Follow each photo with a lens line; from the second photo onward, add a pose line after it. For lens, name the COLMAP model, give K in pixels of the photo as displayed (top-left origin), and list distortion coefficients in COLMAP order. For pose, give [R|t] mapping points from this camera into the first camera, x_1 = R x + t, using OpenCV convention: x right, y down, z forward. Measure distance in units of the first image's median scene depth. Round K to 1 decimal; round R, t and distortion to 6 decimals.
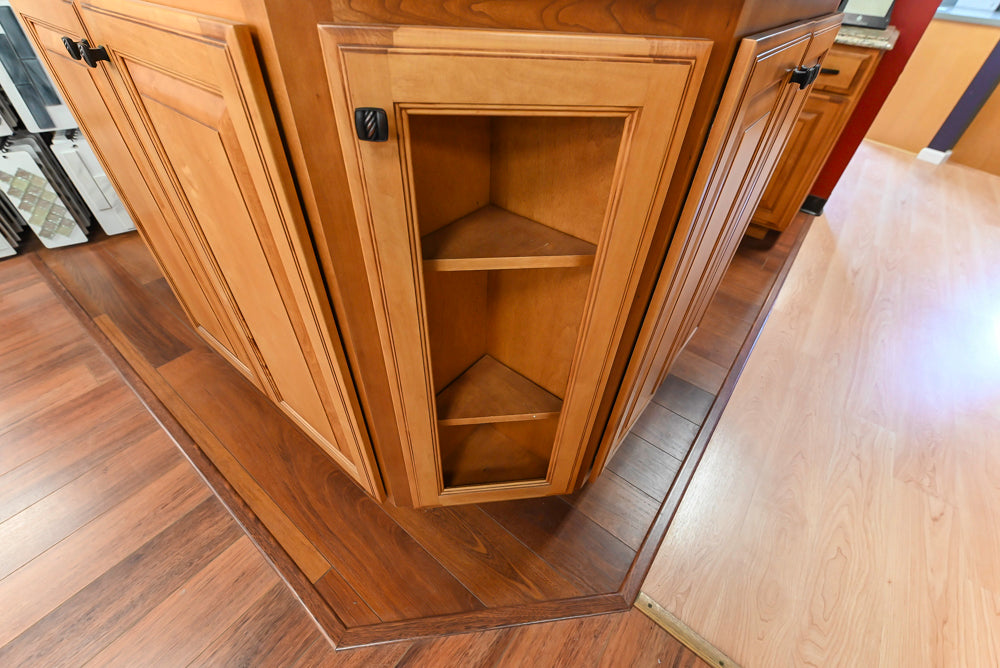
lens RADIAL K [[411.2, 0, 500.3], [0, 411.2, 331.7], [0, 0, 1]] dist [-0.004574, -0.004159]
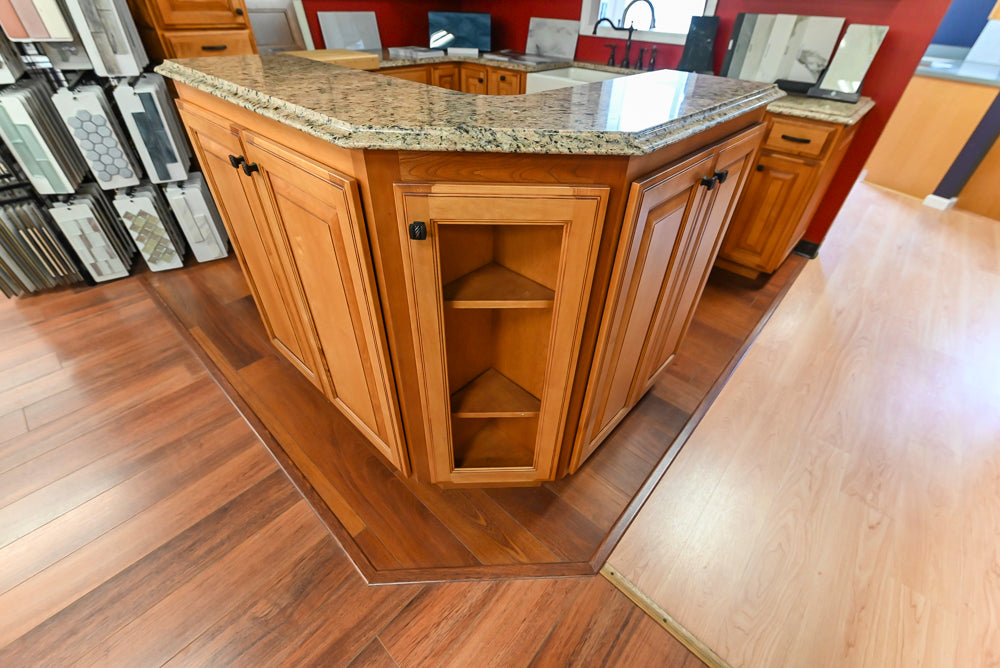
lens RADIAL K [[411.2, 0, 499.5], [0, 411.2, 328.1], [0, 0, 1]] dist [-0.004574, -0.004159]
pose [[0.996754, 0.035345, -0.072331, 0.076137], [-0.040100, 0.997055, -0.065371, 0.012036], [0.069807, 0.068060, 0.995236, -0.295321]]
